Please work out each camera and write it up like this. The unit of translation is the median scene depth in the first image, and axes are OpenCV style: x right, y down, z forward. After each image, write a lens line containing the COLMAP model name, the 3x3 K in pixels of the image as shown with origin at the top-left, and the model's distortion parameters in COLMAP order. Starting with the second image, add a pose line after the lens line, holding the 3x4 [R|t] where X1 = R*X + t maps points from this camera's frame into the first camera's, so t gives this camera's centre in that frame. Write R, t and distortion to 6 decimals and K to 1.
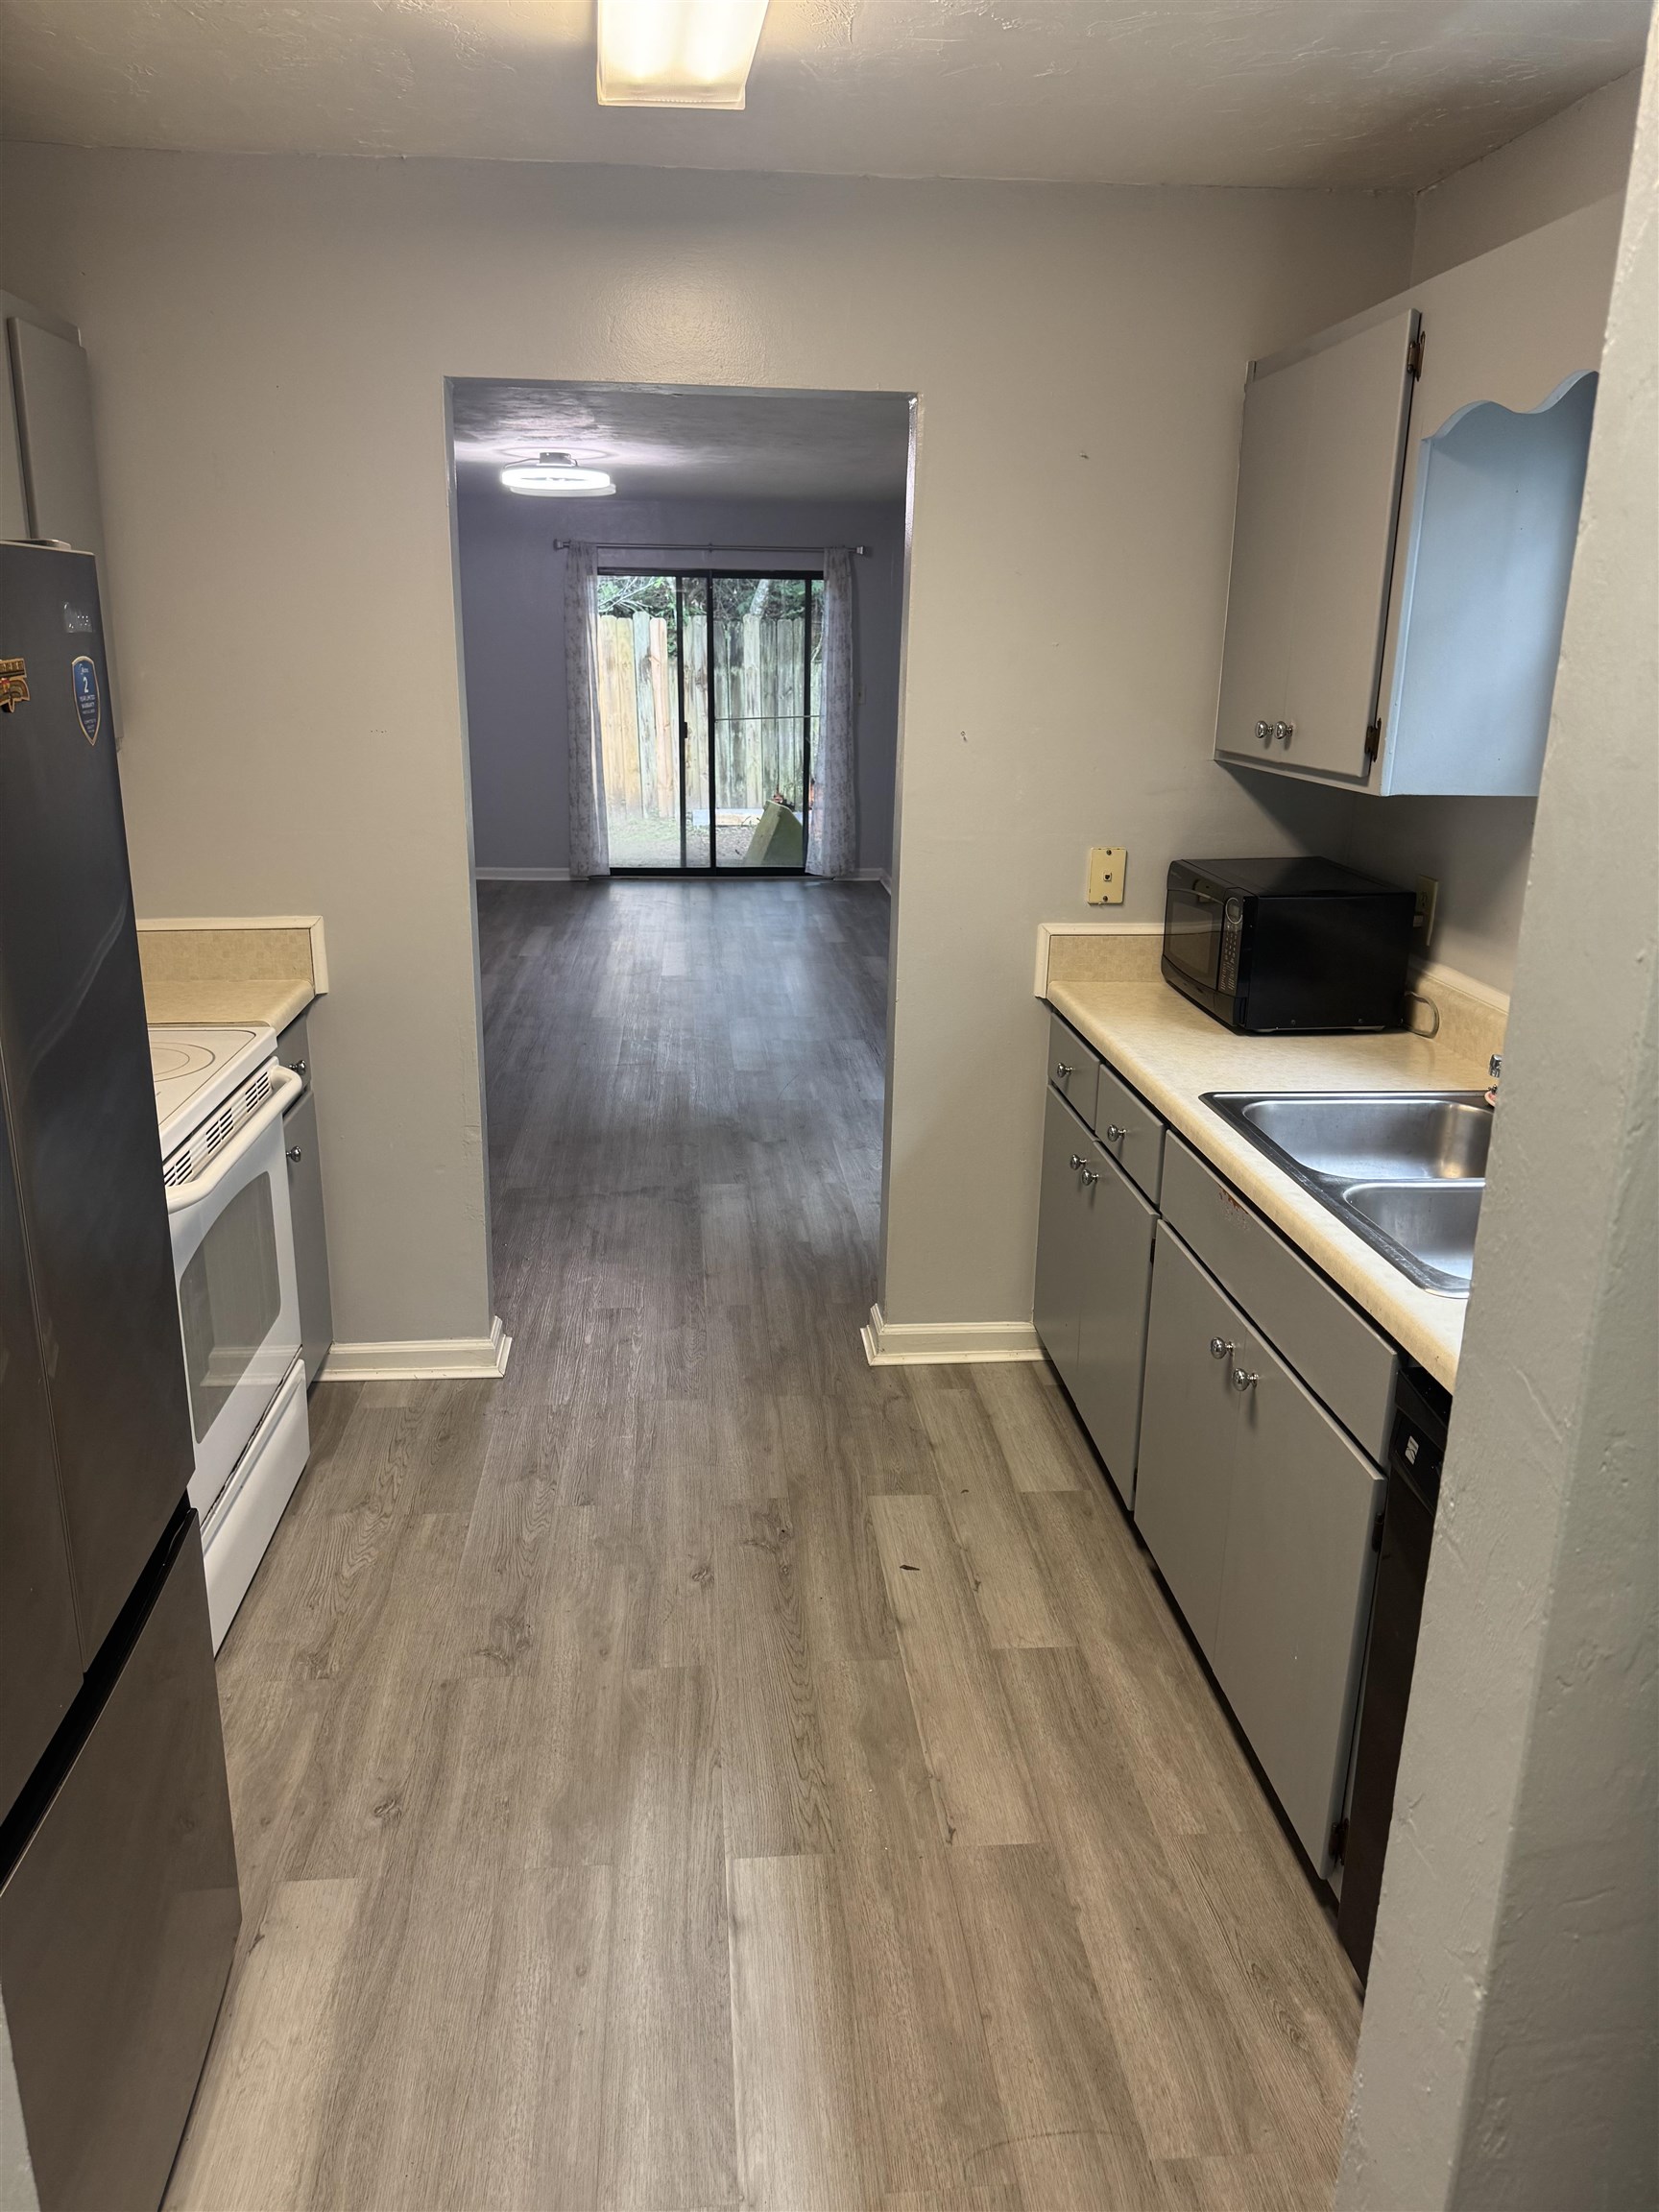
lens RADIAL K [[1513.1, 0, 829.5], [0, 1513.1, 1106.0], [0, 0, 1]] dist [0.111287, 0.000052]
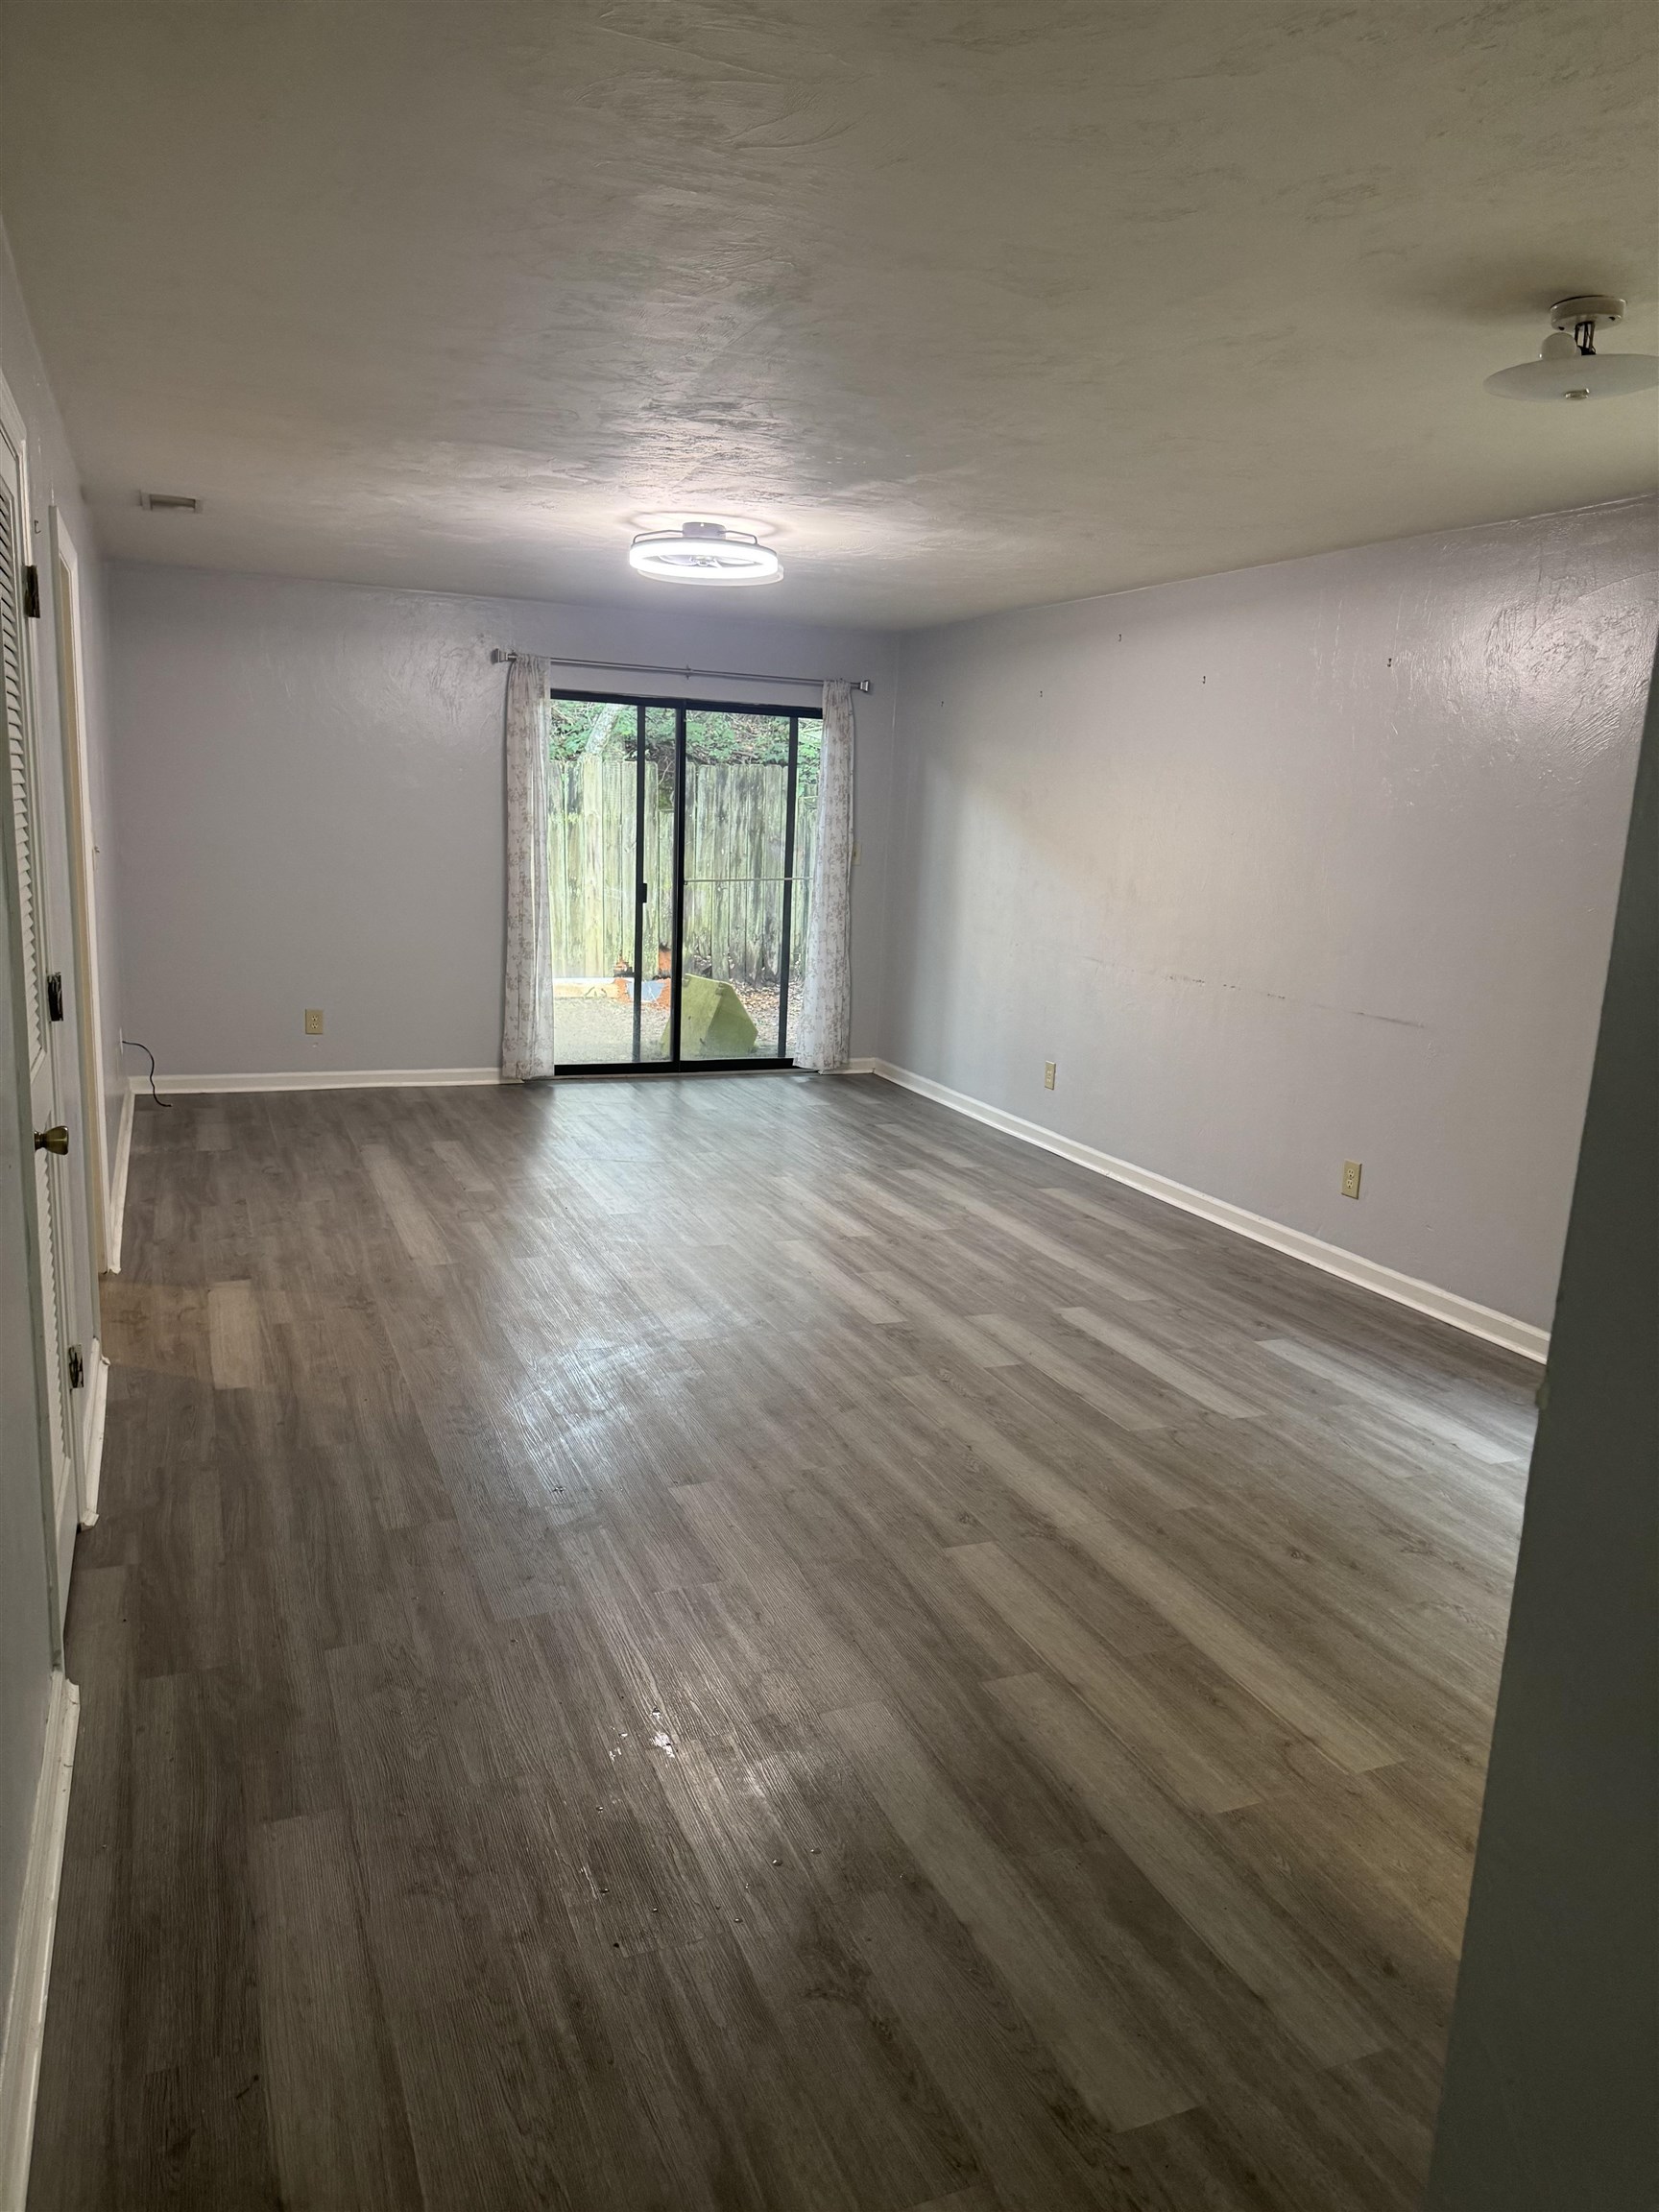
lens RADIAL K [[1513.1, 0, 829.5], [0, 1513.1, 1106.0], [0, 0, 1]] dist [0.111287, 0.000052]
pose [[0.952091, -0.027927, 0.304537, -0.242439], [0.055712, 0.994997, -0.082931, -0.064215], [-0.300697, 0.095924, 0.948883, 0.229093]]
